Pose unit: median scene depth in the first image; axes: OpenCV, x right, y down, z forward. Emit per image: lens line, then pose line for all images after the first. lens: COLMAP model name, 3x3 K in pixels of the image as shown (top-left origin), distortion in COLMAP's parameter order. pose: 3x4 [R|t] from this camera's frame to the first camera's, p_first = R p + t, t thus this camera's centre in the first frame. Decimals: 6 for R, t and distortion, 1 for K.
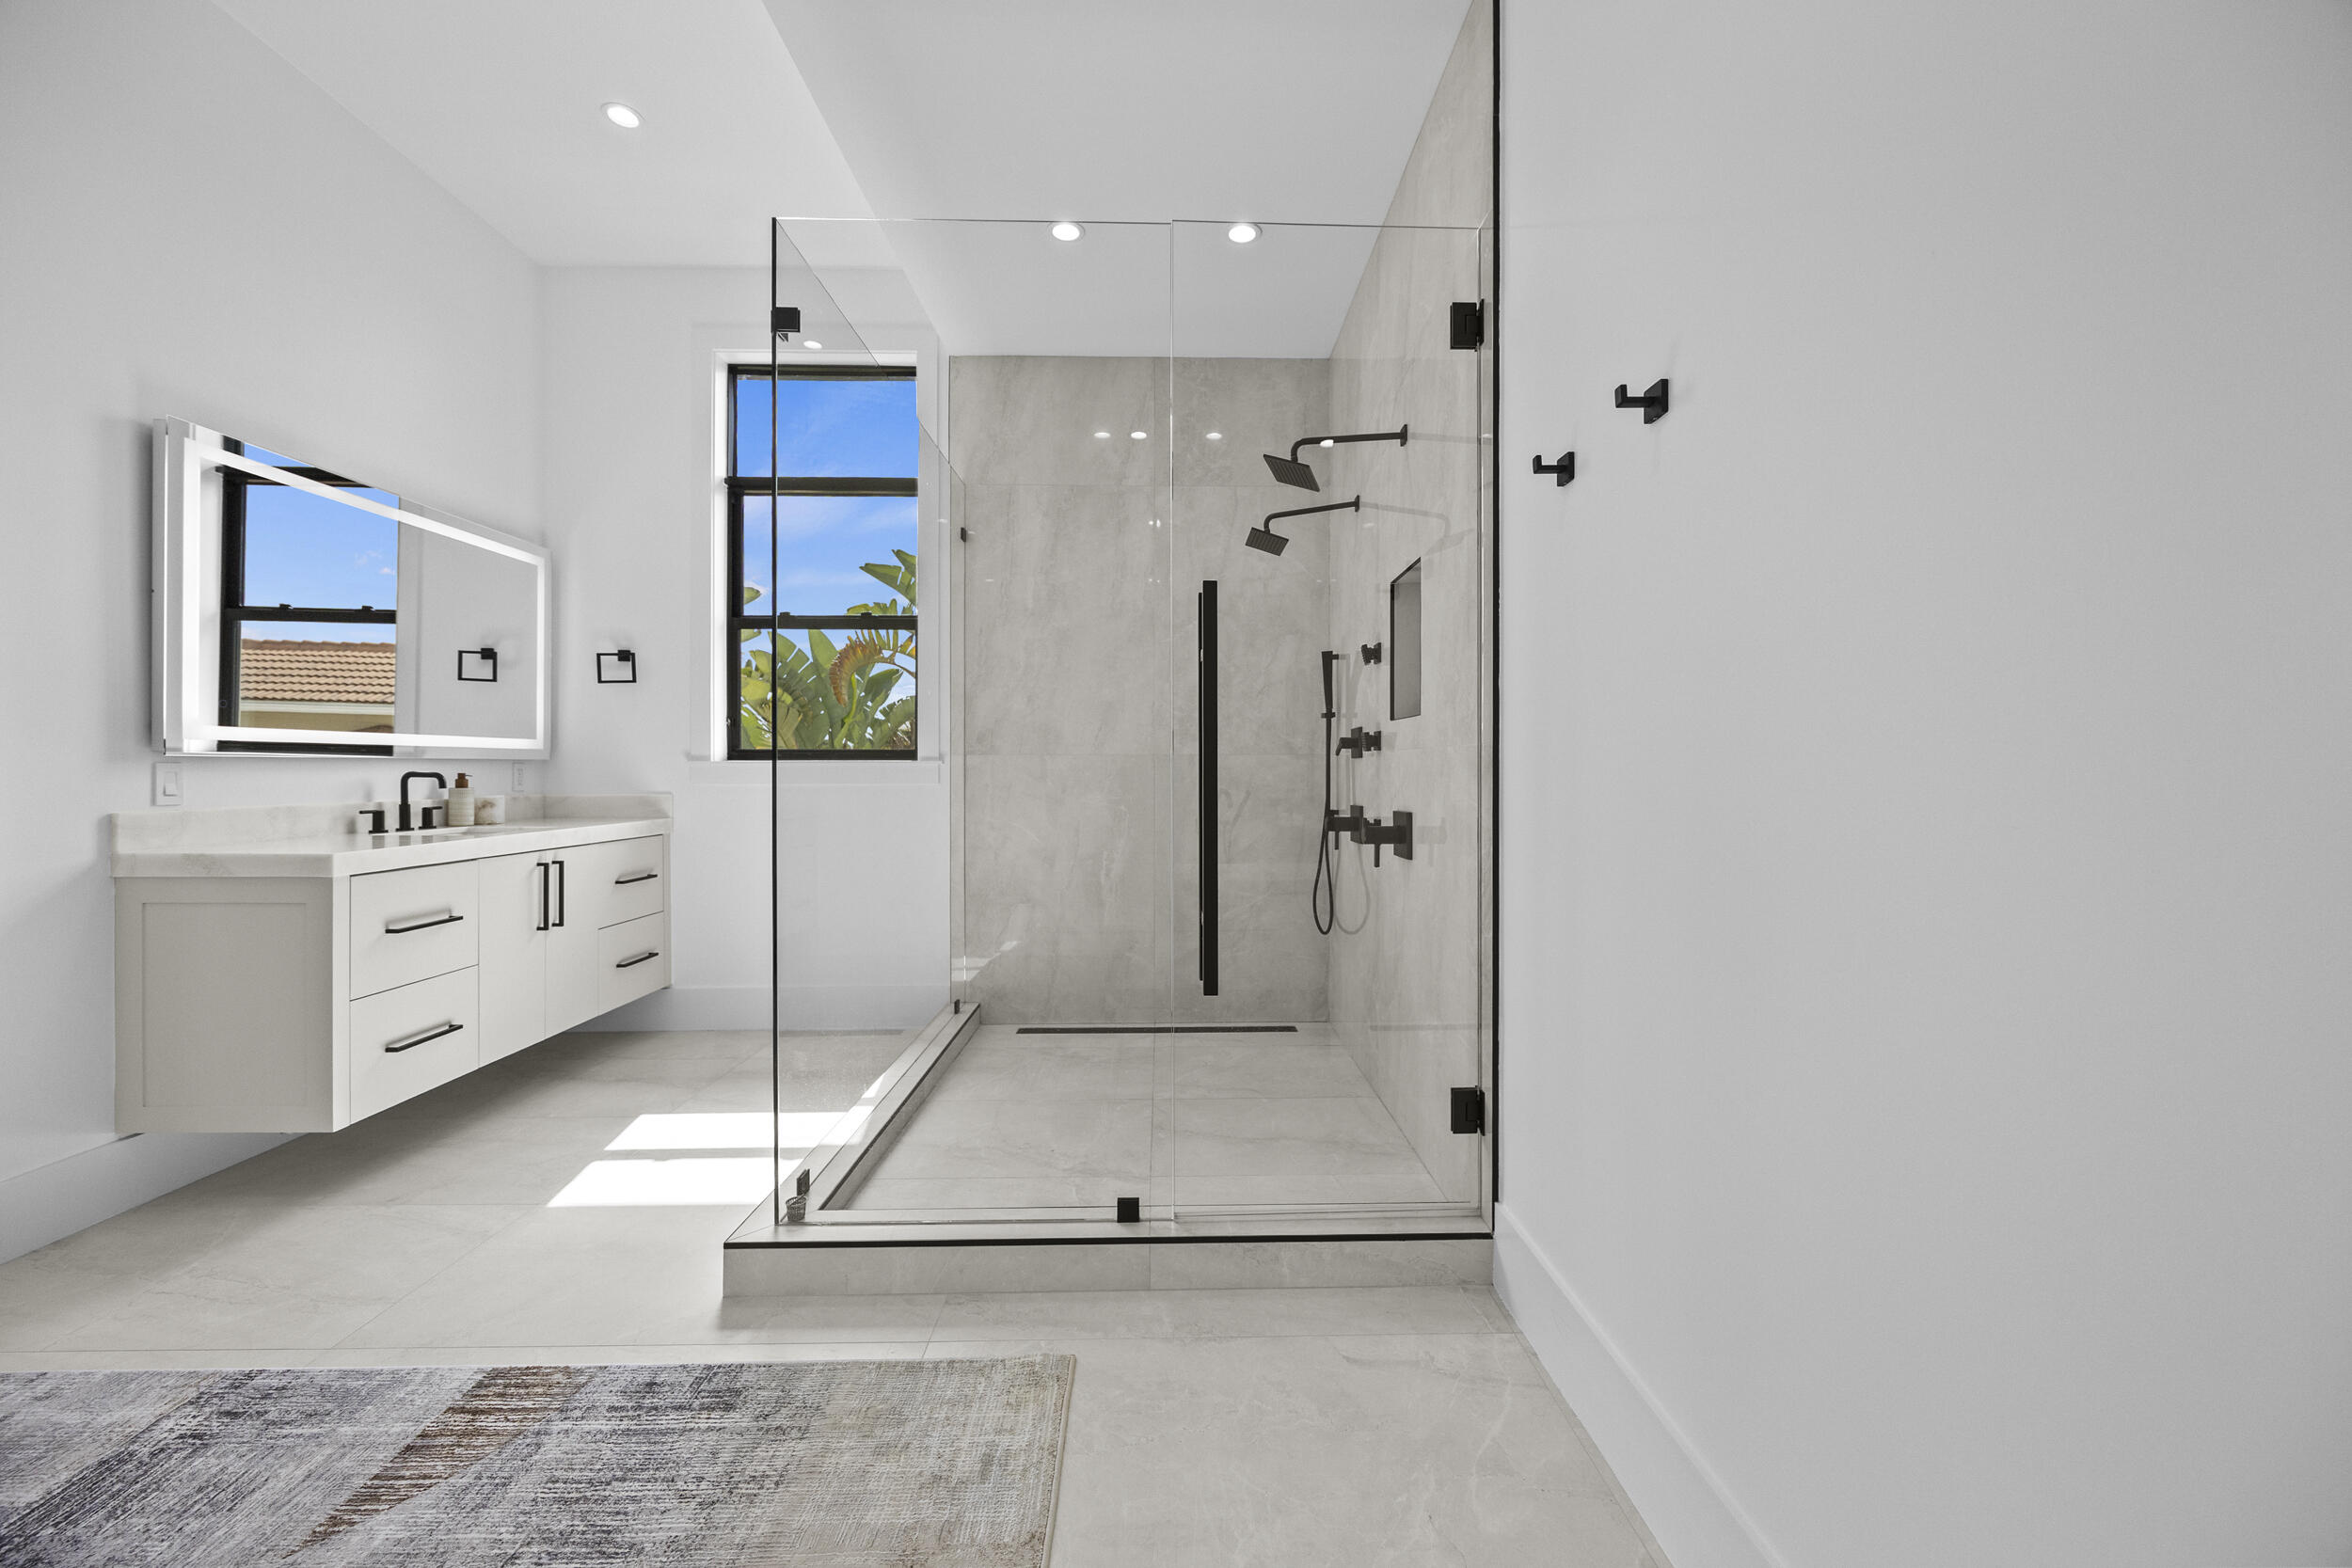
lens RADIAL K [[891.4, 0, 1180.8], [0, 891.4, 775.2], [0, 0, 1]] dist [-0.002955, -0.000071]
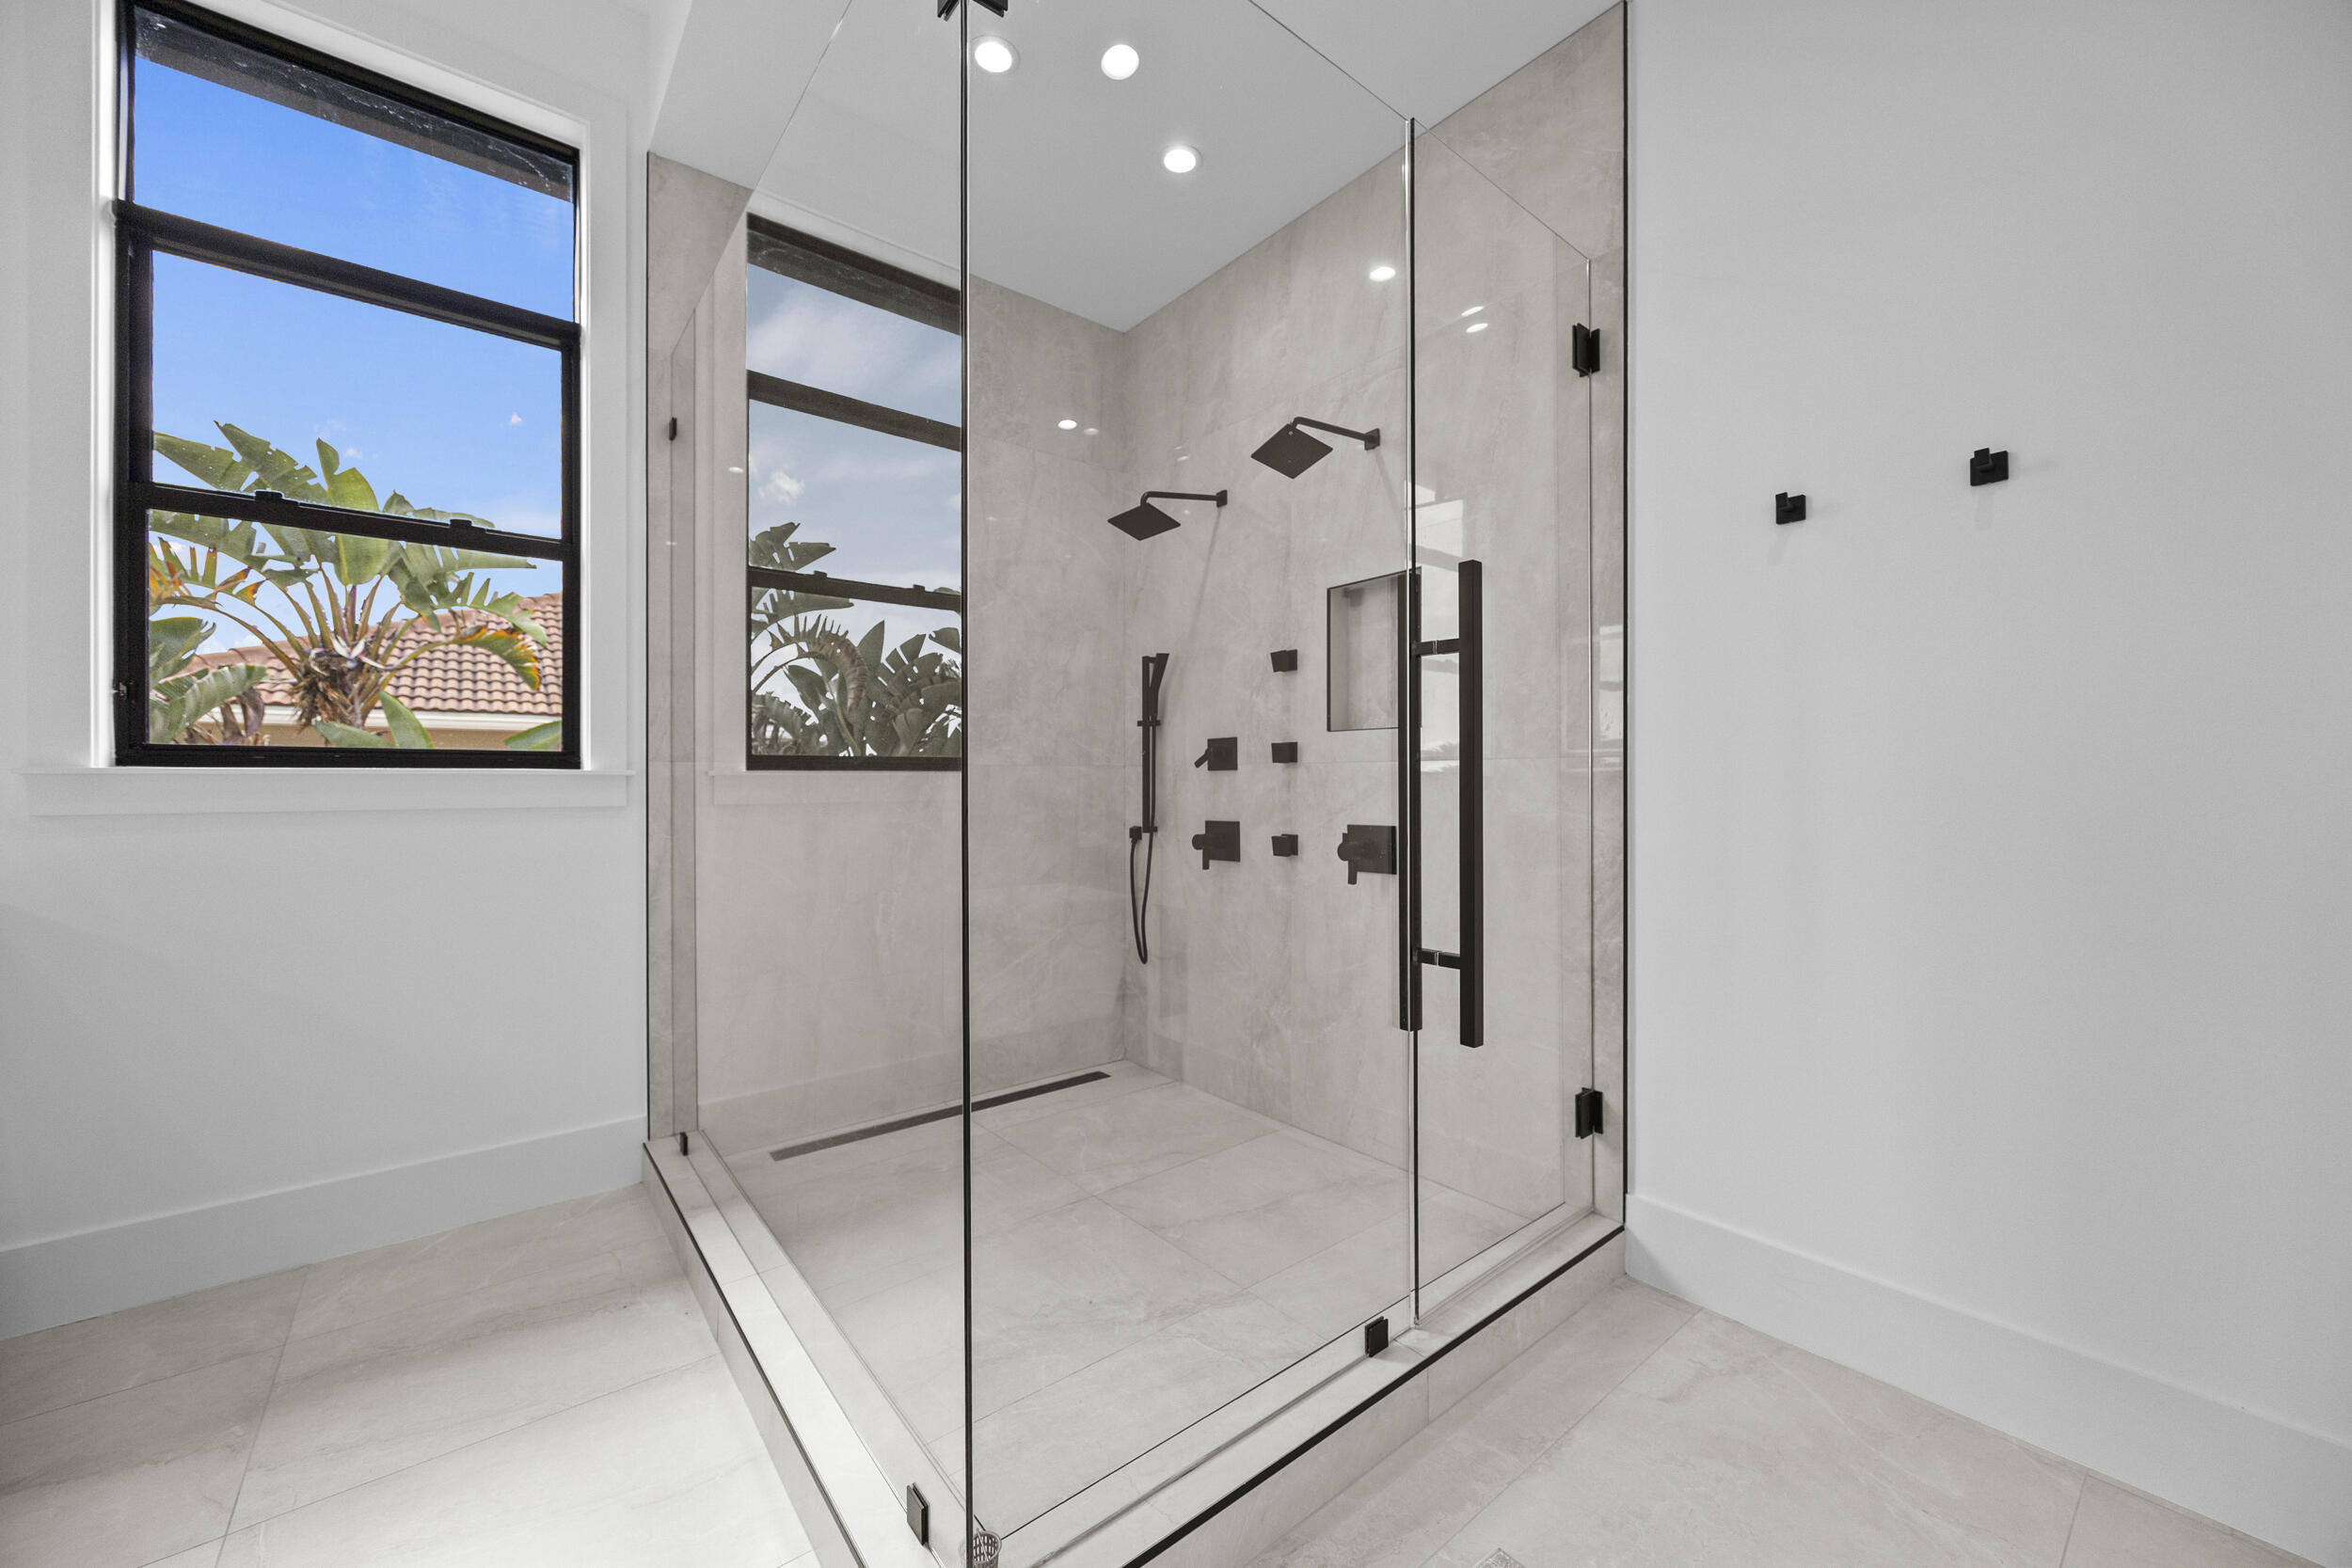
lens RADIAL K [[891.4, 0, 1177.7], [0, 891.4, 783.6], [0, 0, 1]] dist [-0.002955, -0.000071]
pose [[0.790023, -0.003561, 0.613067, -0.409537], [0.005627, 0.999983, -0.001443, -0.003743], [-0.613052, 0.004590, 0.790029, 0.285566]]
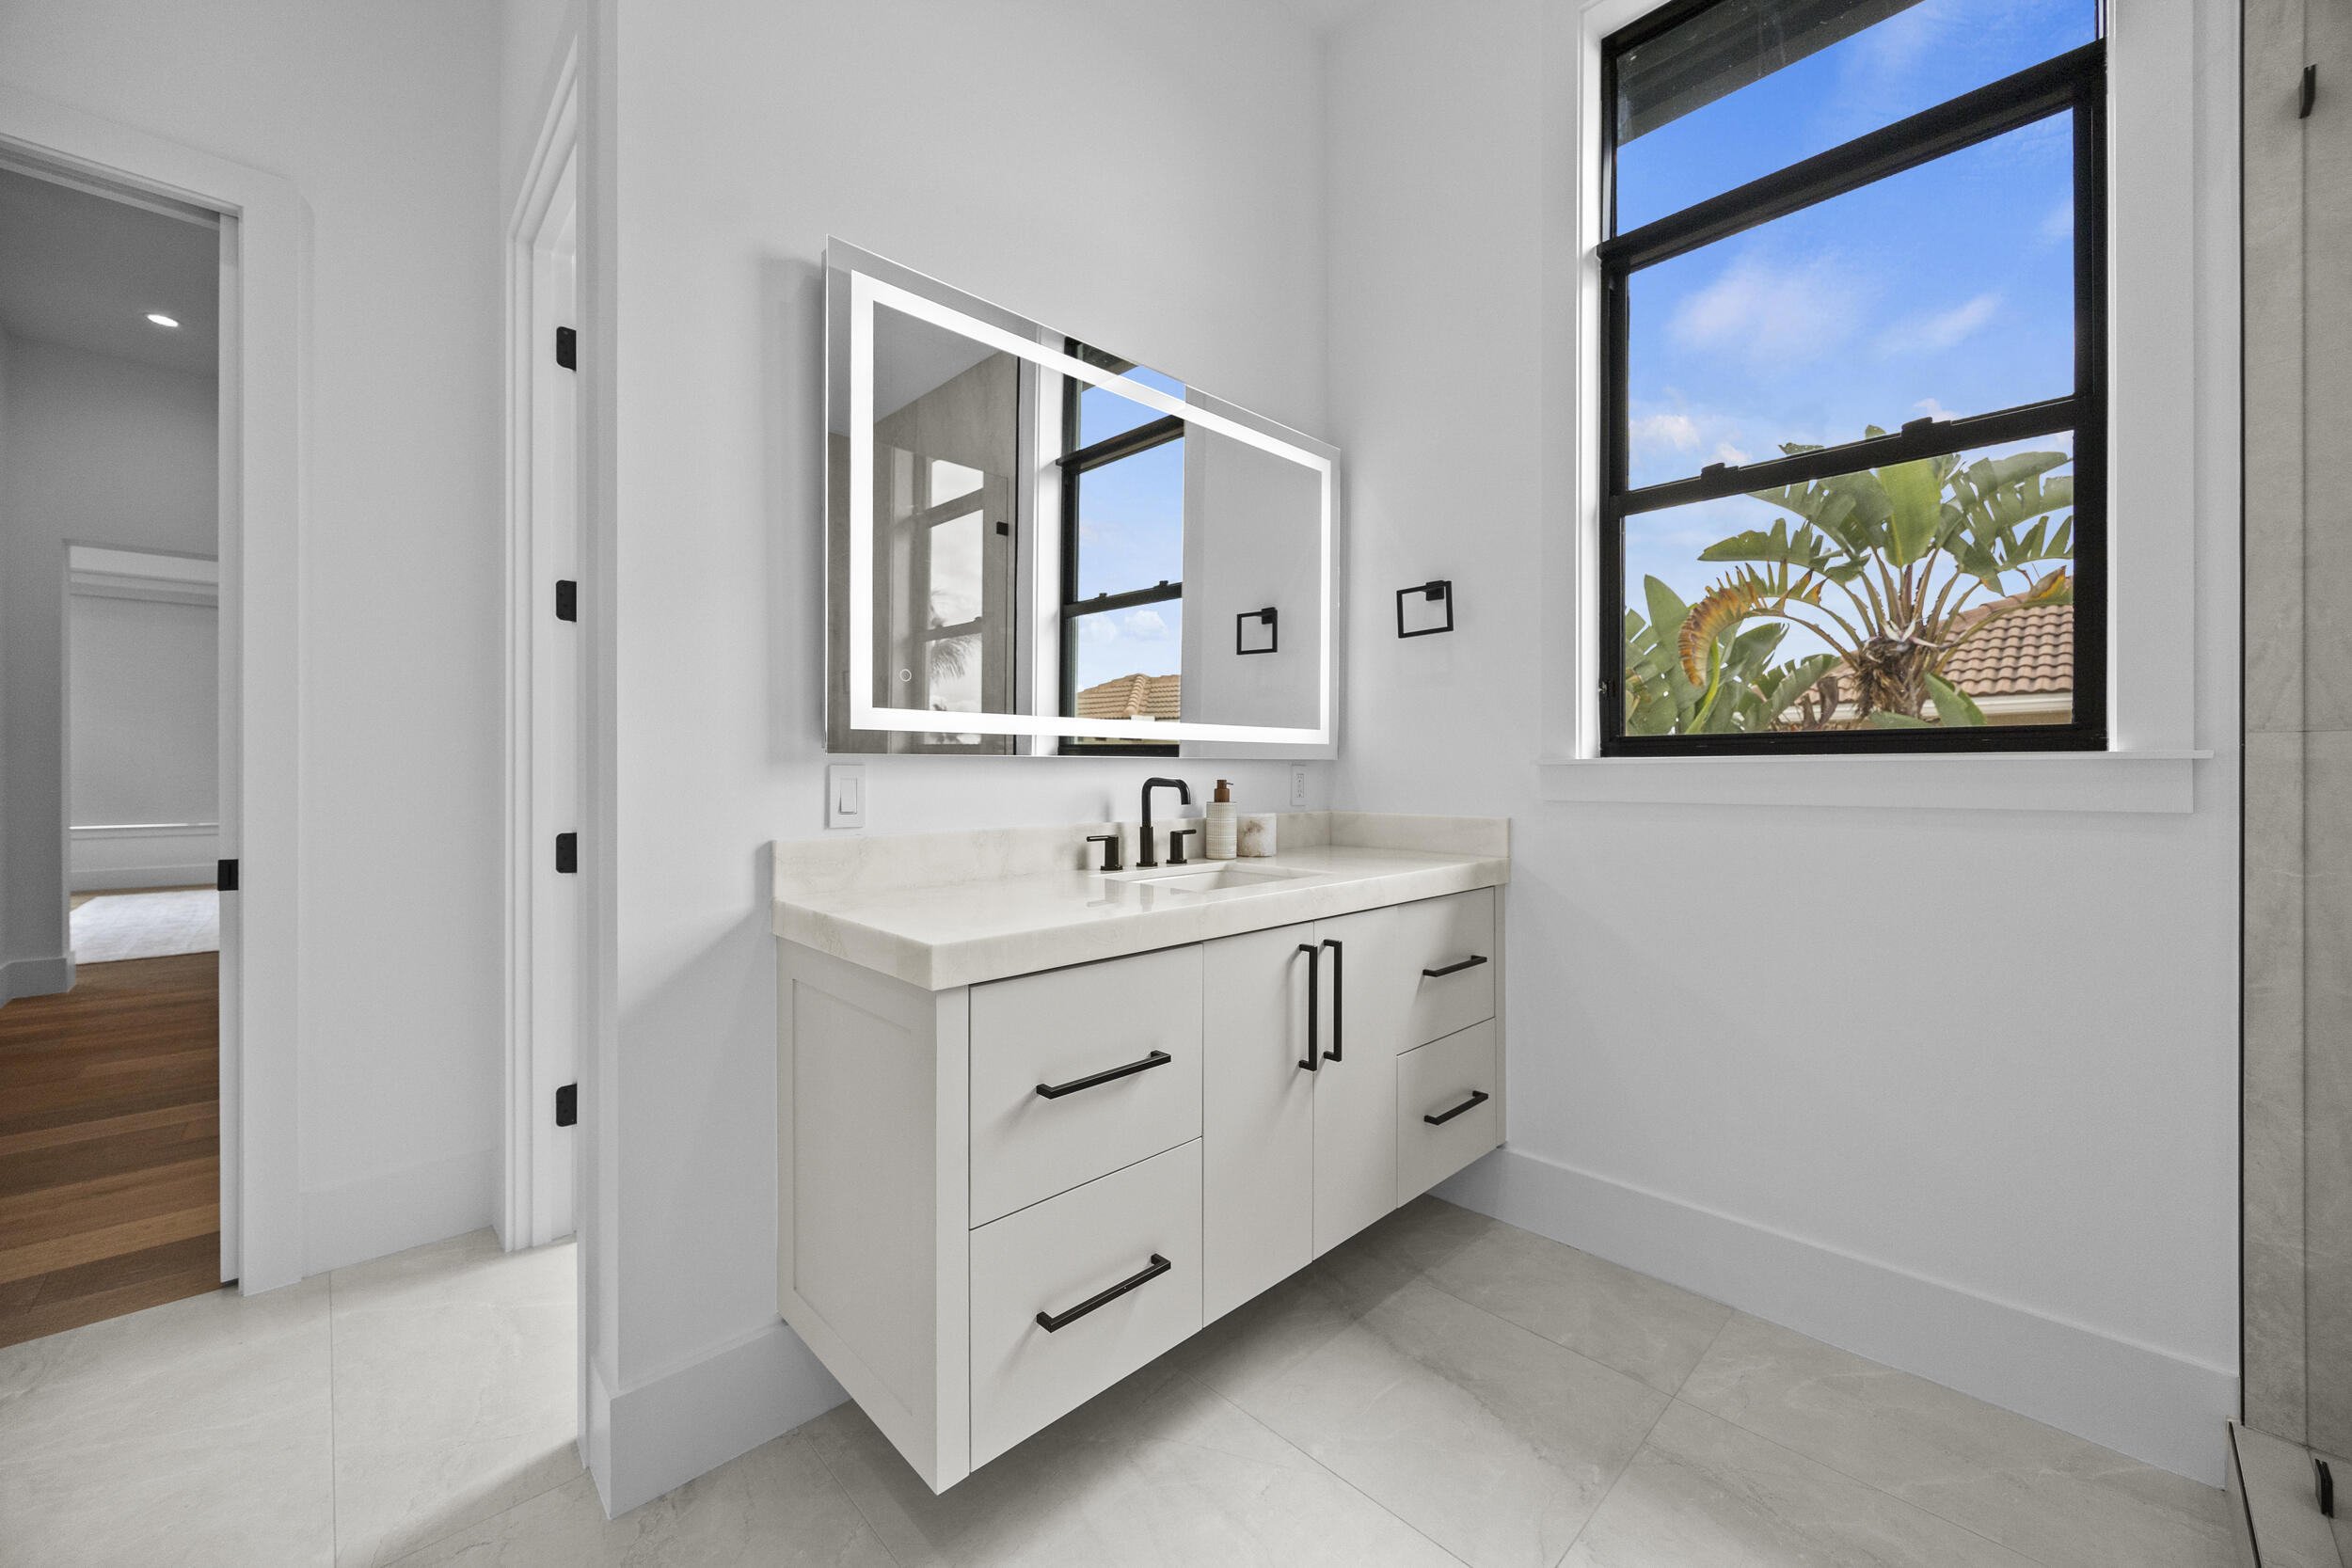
lens RADIAL K [[891.4, 0, 1184.9], [0, 891.4, 773.5], [0, 0, 1]] dist [-0.002955, -0.000071]
pose [[0.682585, -0.001294, -0.730805, -0.335320], [-0.003730, 0.999979, -0.005255, -0.003522], [0.730796, 0.006312, 0.682566, 0.519082]]
